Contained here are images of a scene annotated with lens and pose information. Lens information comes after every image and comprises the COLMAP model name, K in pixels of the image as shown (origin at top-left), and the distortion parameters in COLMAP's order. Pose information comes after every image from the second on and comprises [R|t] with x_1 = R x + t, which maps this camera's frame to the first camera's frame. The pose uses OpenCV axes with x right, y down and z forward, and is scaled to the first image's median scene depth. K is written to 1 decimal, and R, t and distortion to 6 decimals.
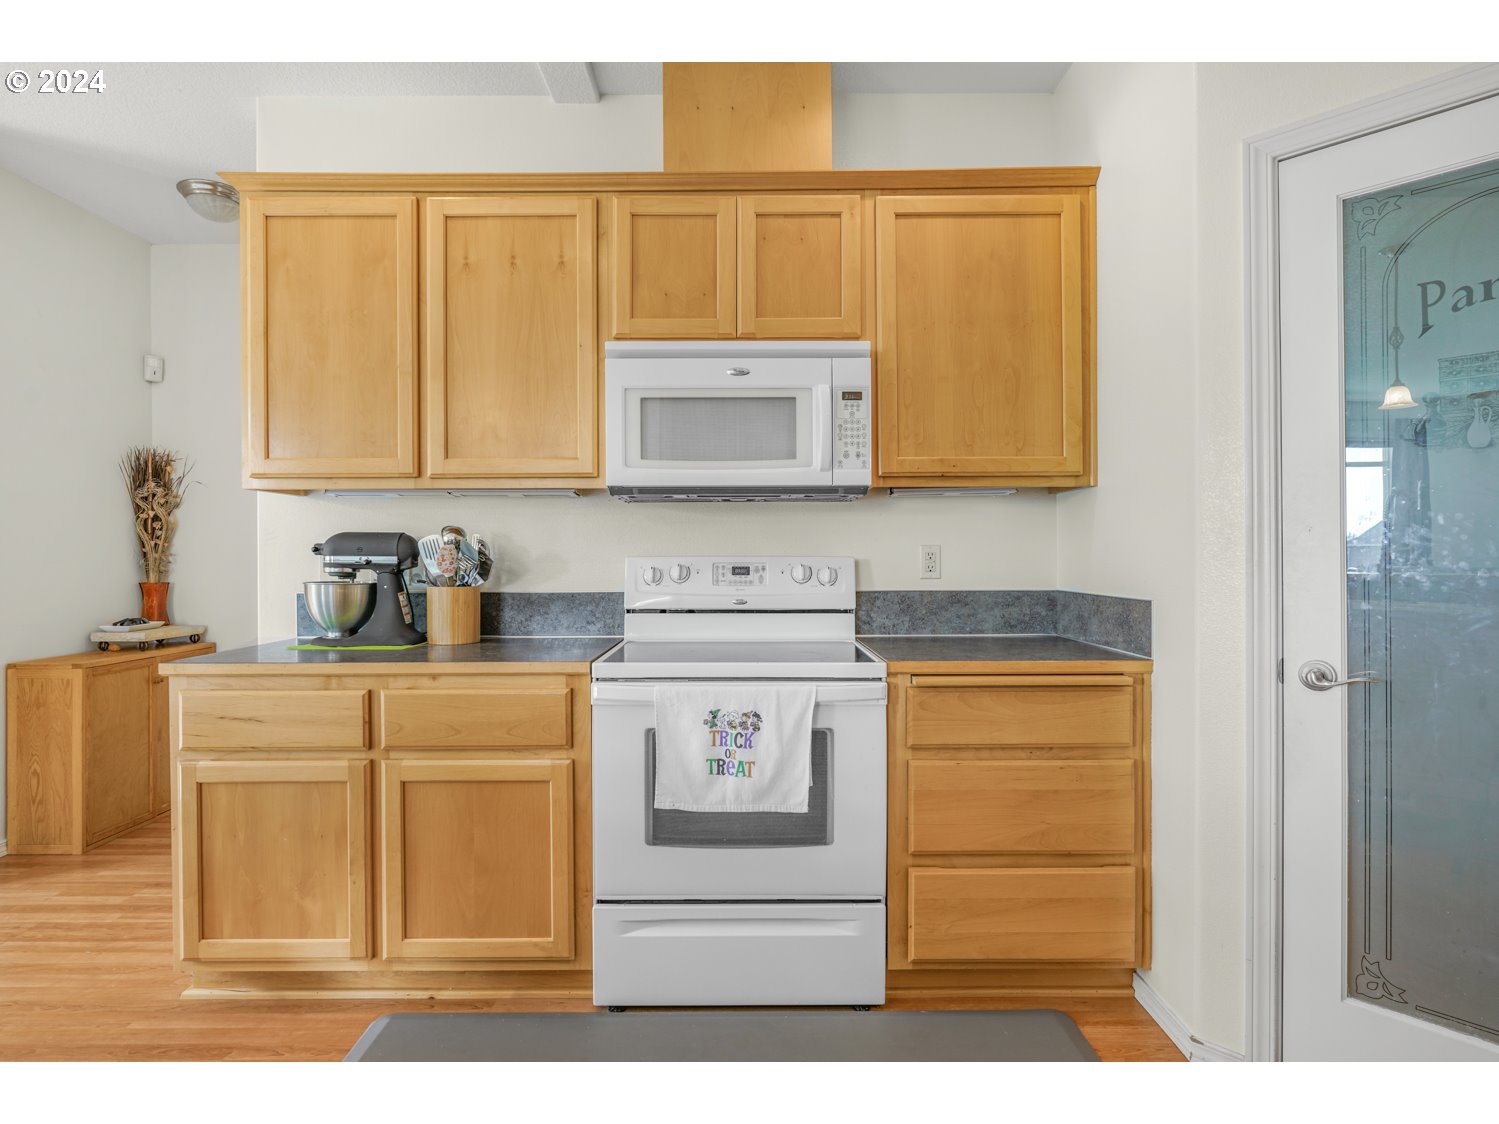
lens RADIAL K [[841.8, 0, 749.2], [0, 841.8, 553.6], [0, 0, 1]] dist [0.001471, 0.000061]
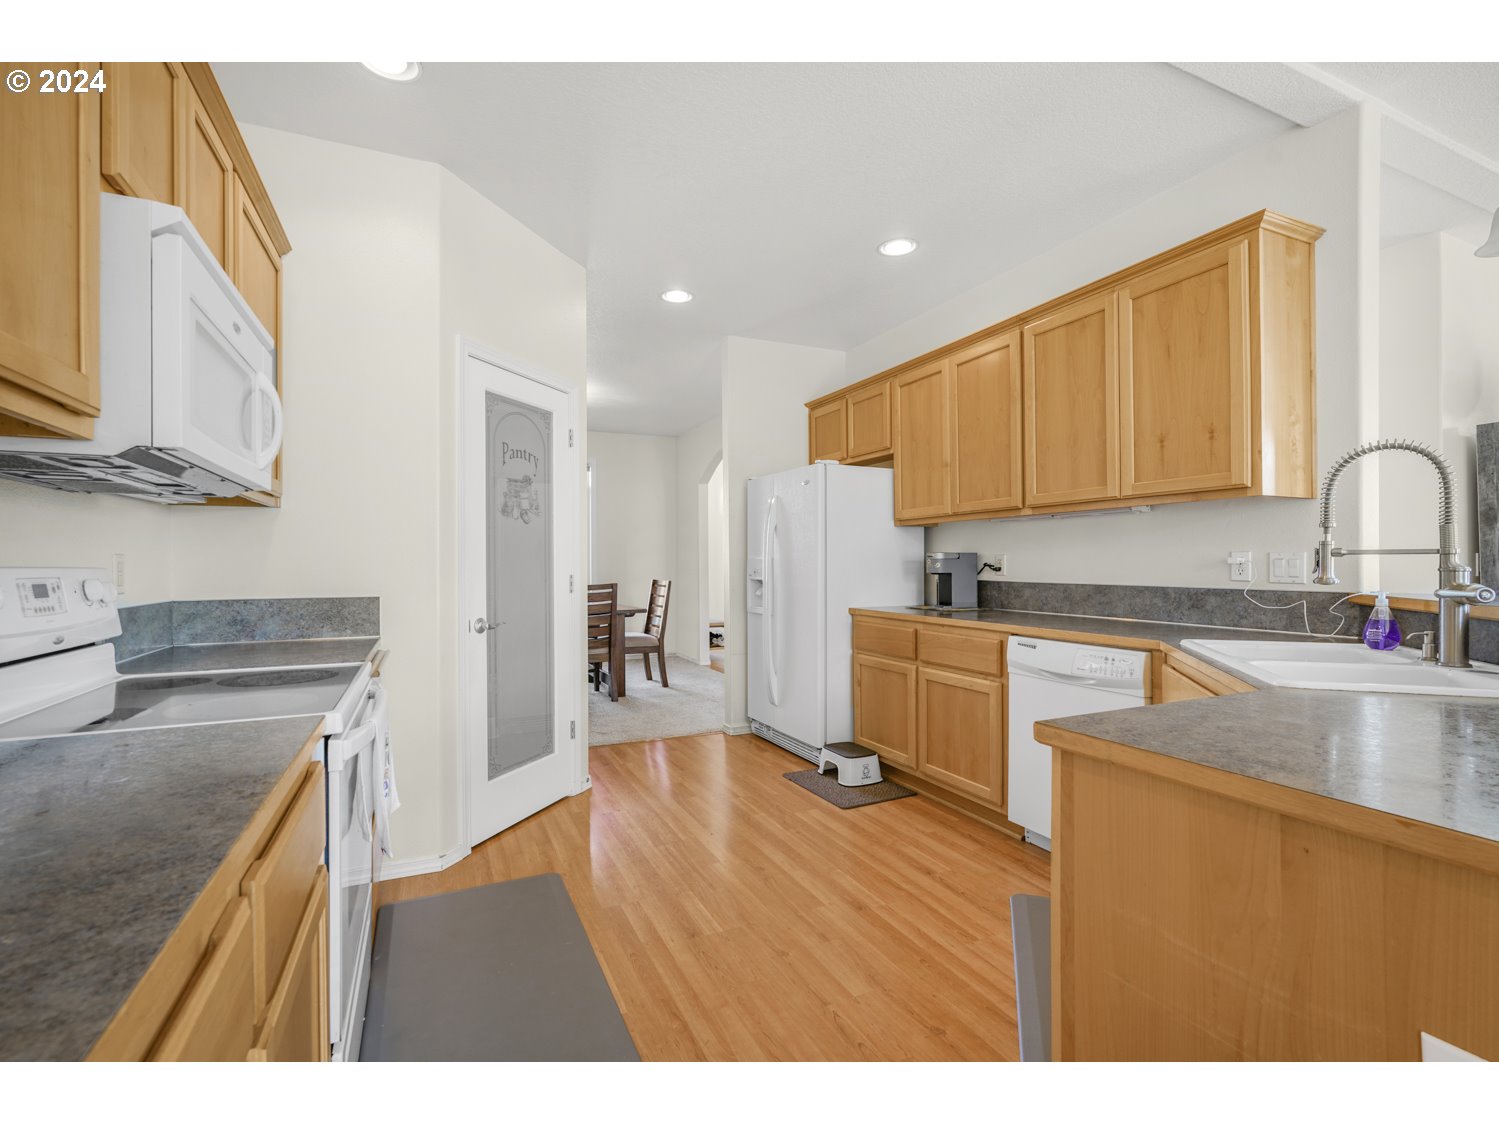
lens RADIAL K [[692.5, 0, 749.8], [0, 692.5, 563.3], [0, 0, 1]] dist [-0.000563, -0.000022]
pose [[0.426791, 0.003196, -0.904345, 0.788889], [0.010551, 0.999908, 0.008512, -0.004900], [0.904289, -0.013175, 0.426718, -0.004930]]
